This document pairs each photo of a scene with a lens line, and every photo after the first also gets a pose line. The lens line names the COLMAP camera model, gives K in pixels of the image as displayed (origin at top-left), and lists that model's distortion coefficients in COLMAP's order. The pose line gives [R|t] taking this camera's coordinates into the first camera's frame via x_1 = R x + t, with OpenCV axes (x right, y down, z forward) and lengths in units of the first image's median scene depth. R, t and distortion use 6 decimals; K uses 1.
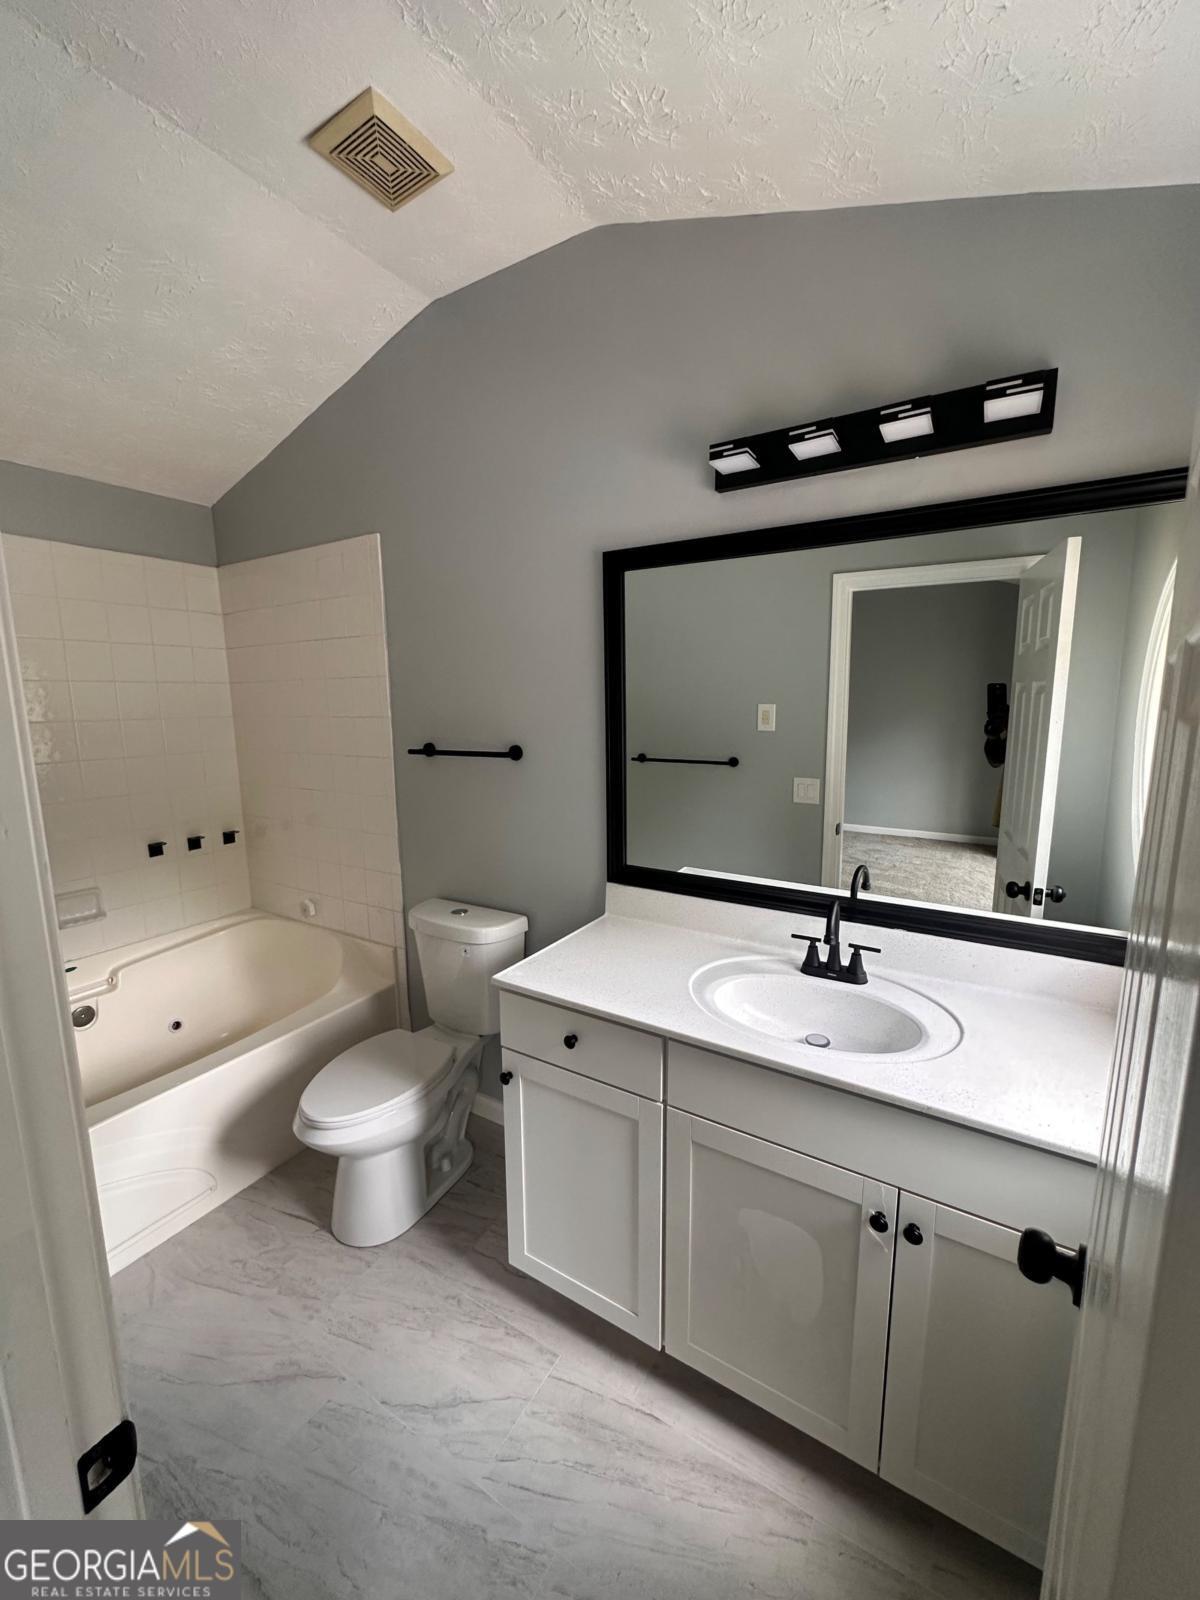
lens RADIAL K [[638.8, 0, 603.5], [0, 638.8, 796.4], [0, 0, 1]] dist [-0.001418, 0.000090]
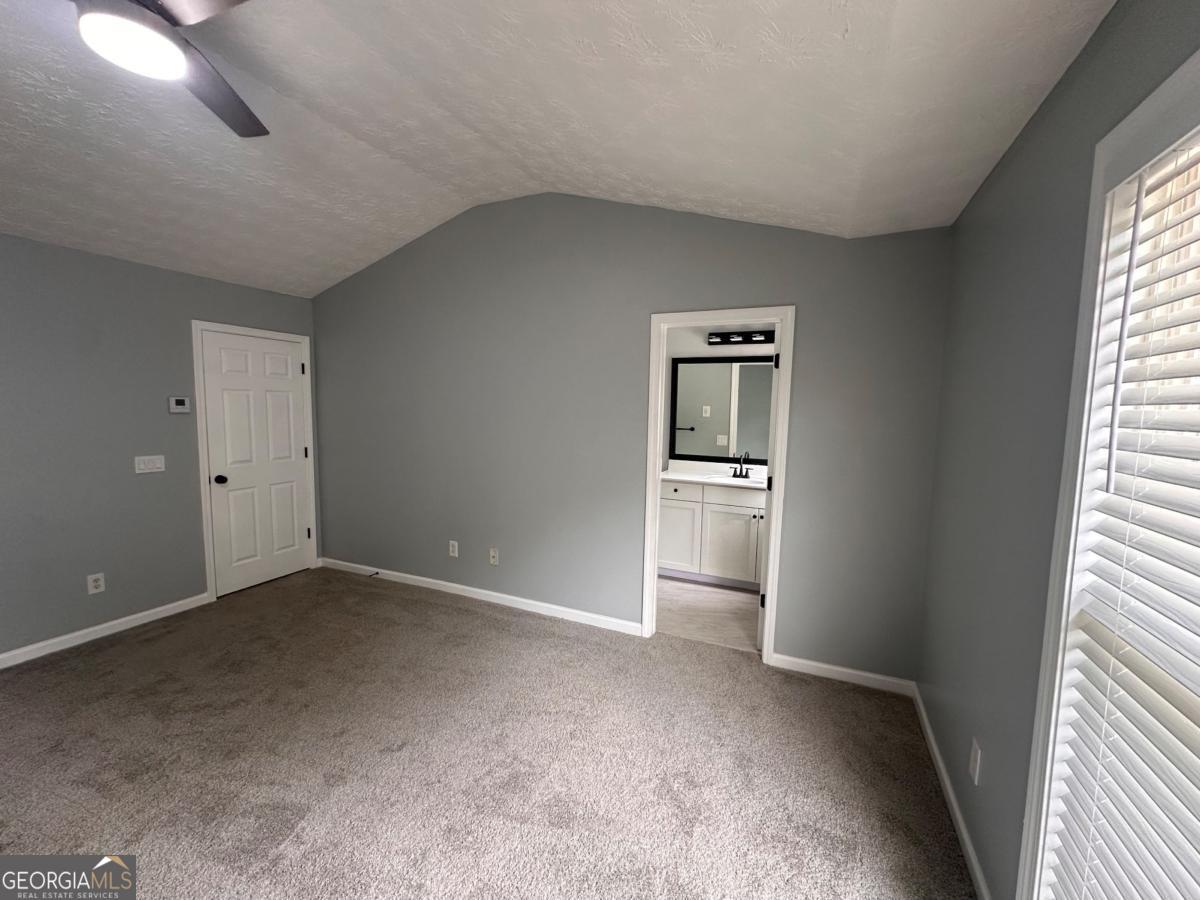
lens RADIAL K [[479.1, 0, 601.6], [0, 479.1, 449.6], [0, 0, 1]] dist [-0.001418, 0.000090]
pose [[0.992298, 0.015524, 0.122895, -0.744165], [-0.007965, 0.998059, -0.061759, 0.284325], [-0.123615, 0.060304, 0.990496, -1.569417]]
